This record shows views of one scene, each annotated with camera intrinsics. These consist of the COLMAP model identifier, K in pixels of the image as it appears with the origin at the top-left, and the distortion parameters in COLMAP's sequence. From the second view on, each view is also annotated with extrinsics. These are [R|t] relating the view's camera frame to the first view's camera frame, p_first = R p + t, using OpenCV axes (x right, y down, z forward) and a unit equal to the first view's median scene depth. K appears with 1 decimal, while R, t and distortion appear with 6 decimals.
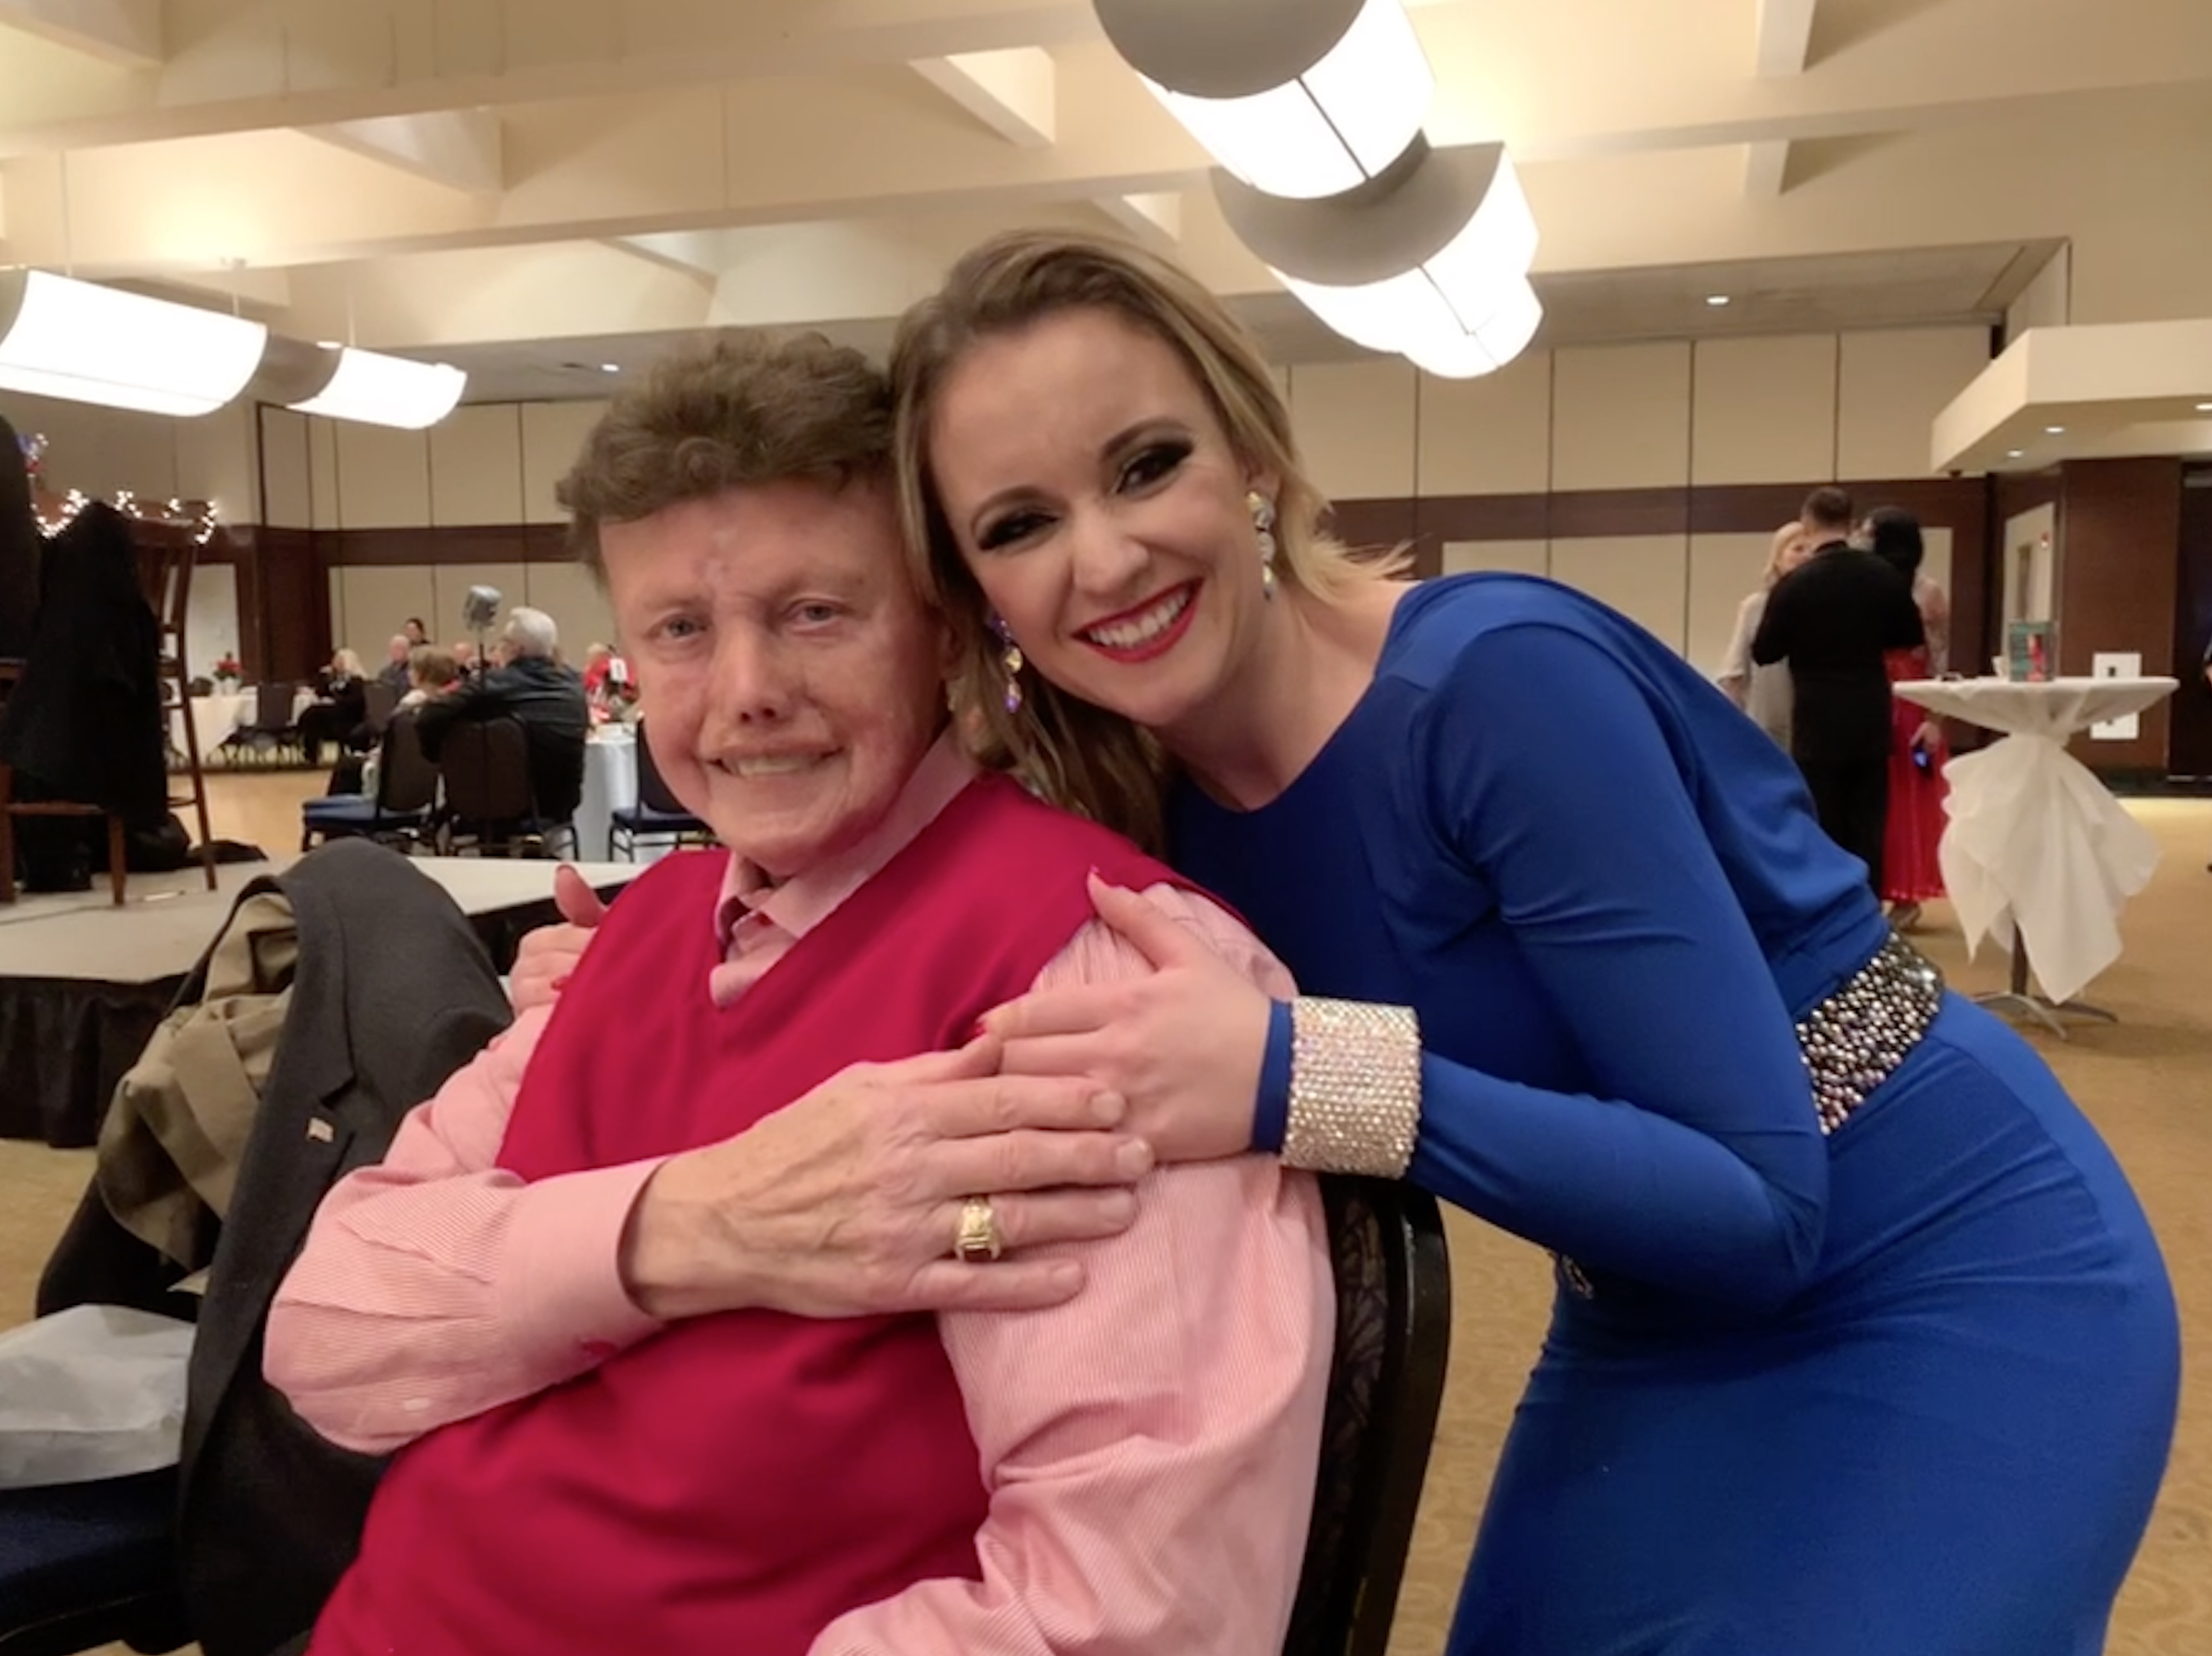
lens RADIAL K [[1799.4, 0, 1097.0], [0, 1799.4, 824.9], [0, 0, 1]] dist [0.027812, -0.060138]
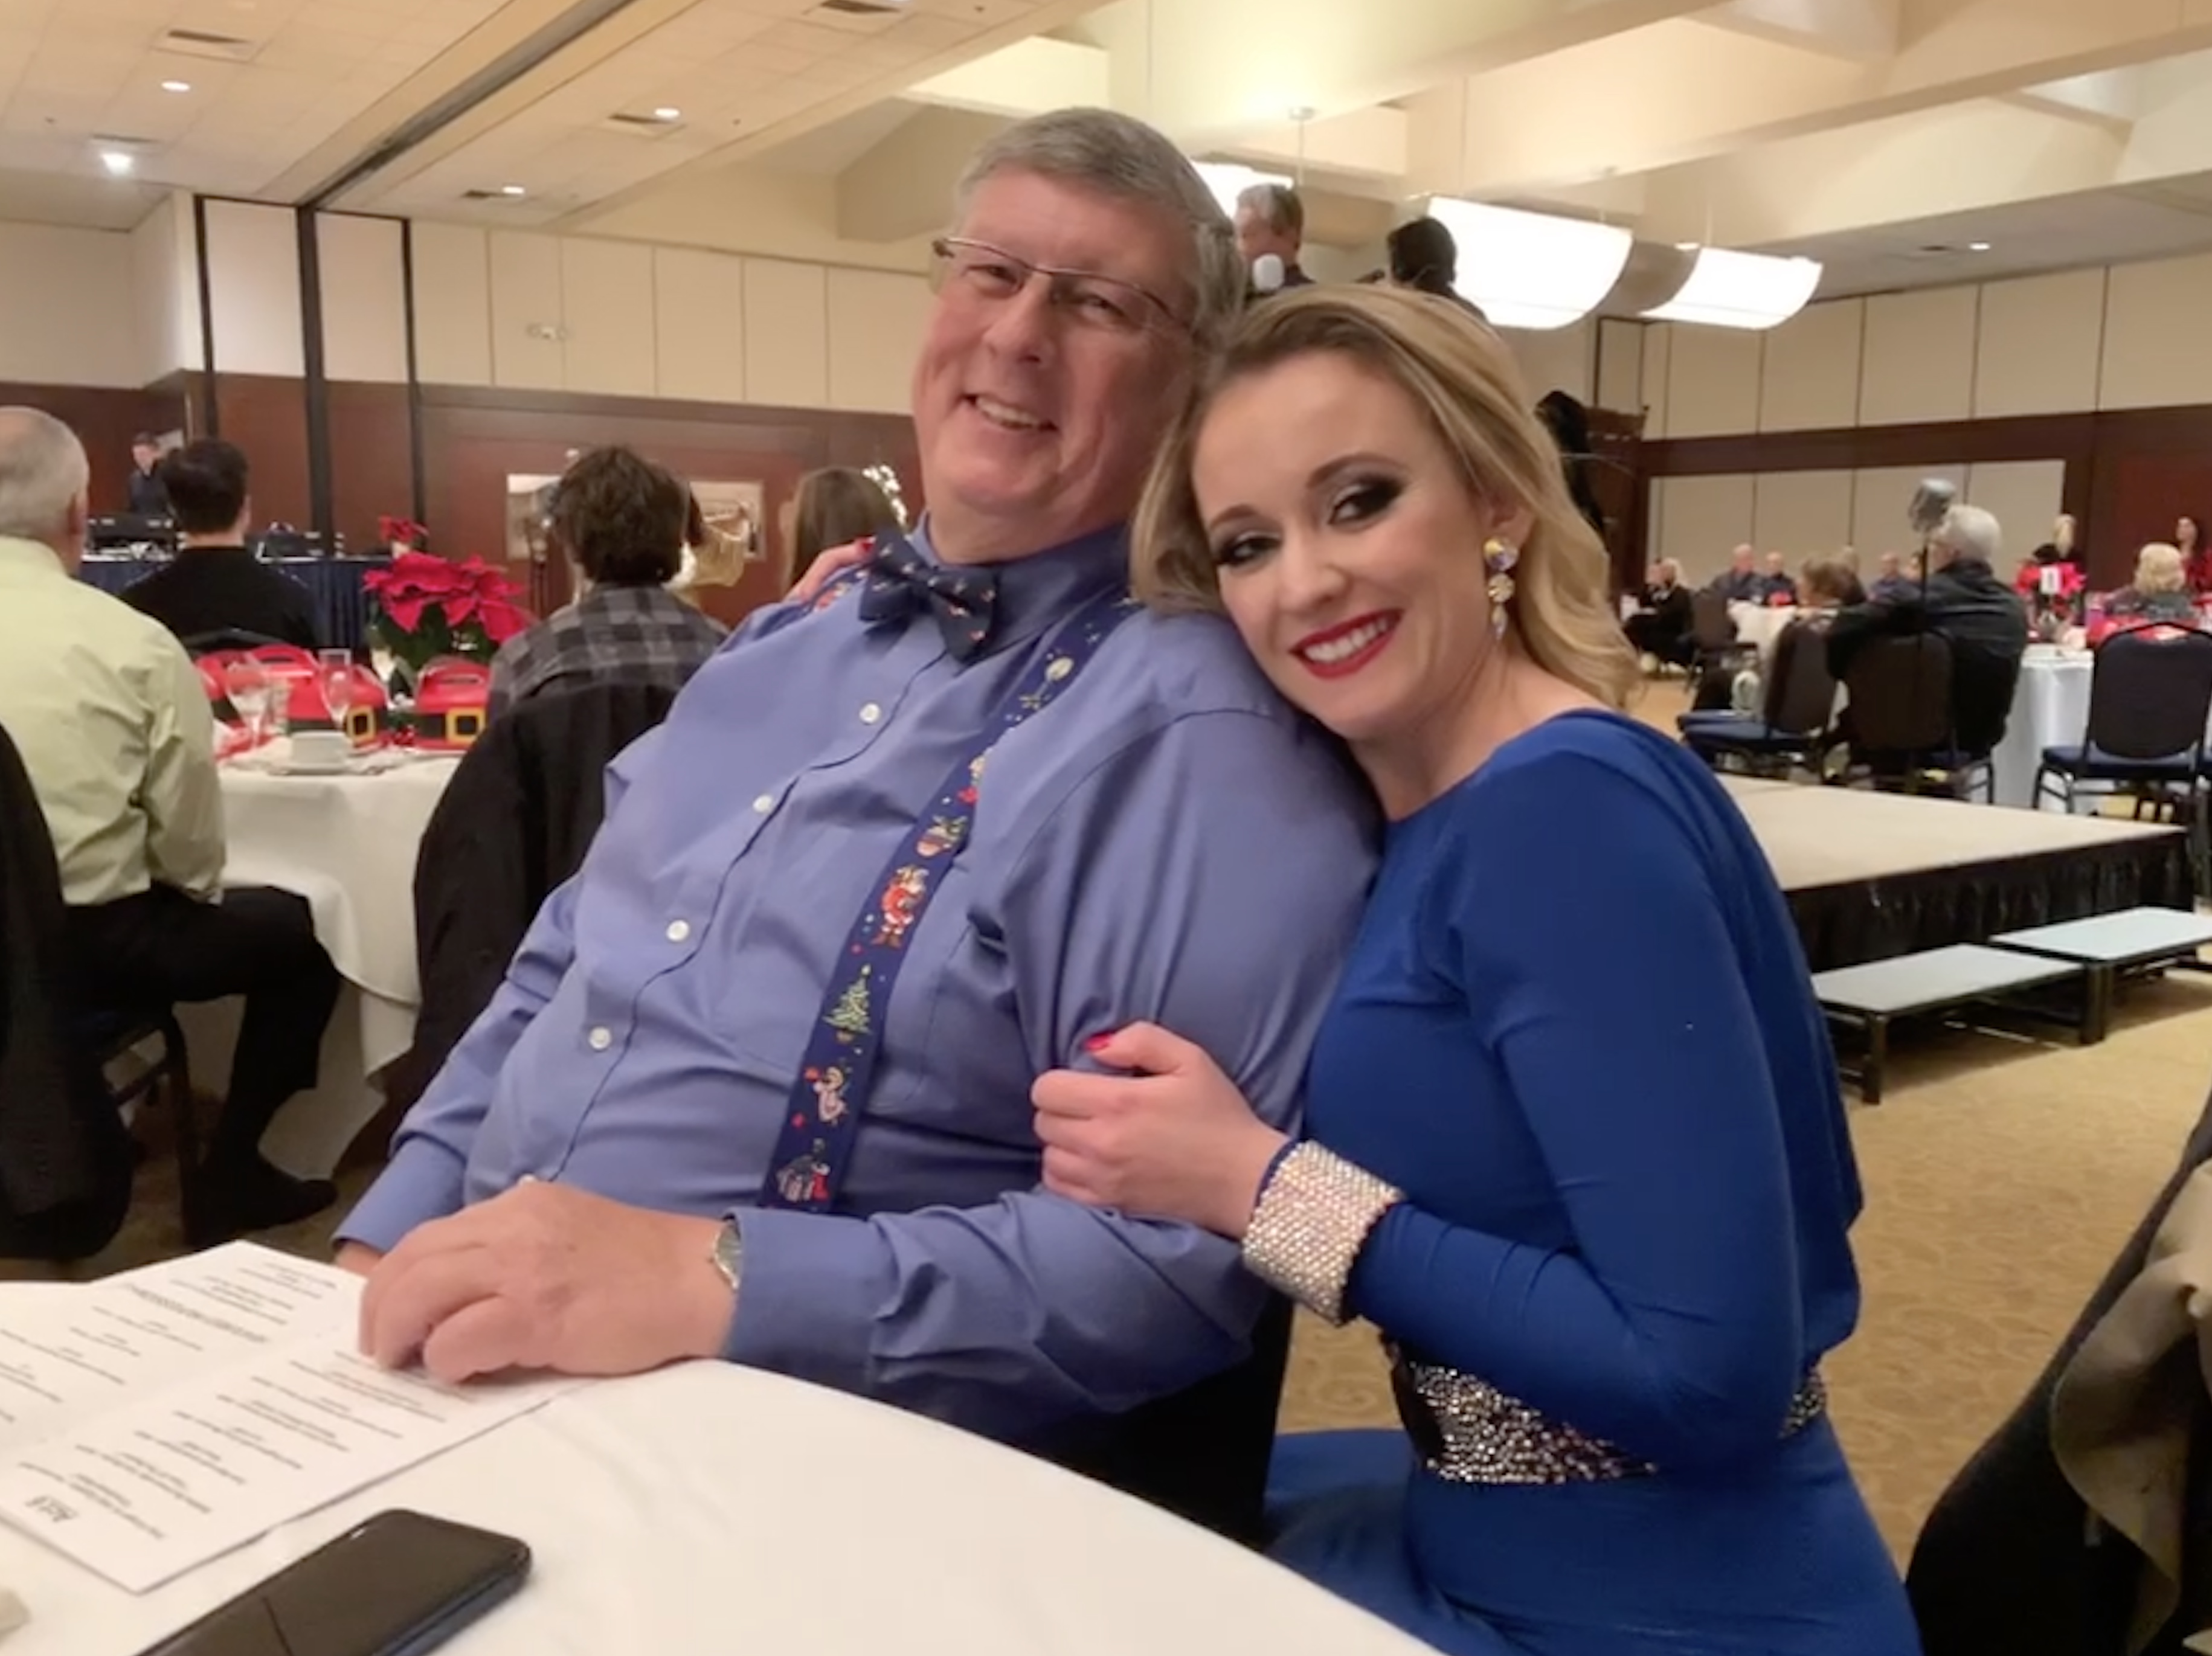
lens RADIAL K [[1799.4, 0, 1106.9], [0, 1799.4, 828.2], [0, 0, 1]] dist [0.027812, -0.060138]
pose [[0.783105, 0.098716, -0.614005, -0.088023], [-0.068783, 0.995012, 0.072246, -0.001666], [0.618074, -0.014343, 0.785989, 0.068251]]
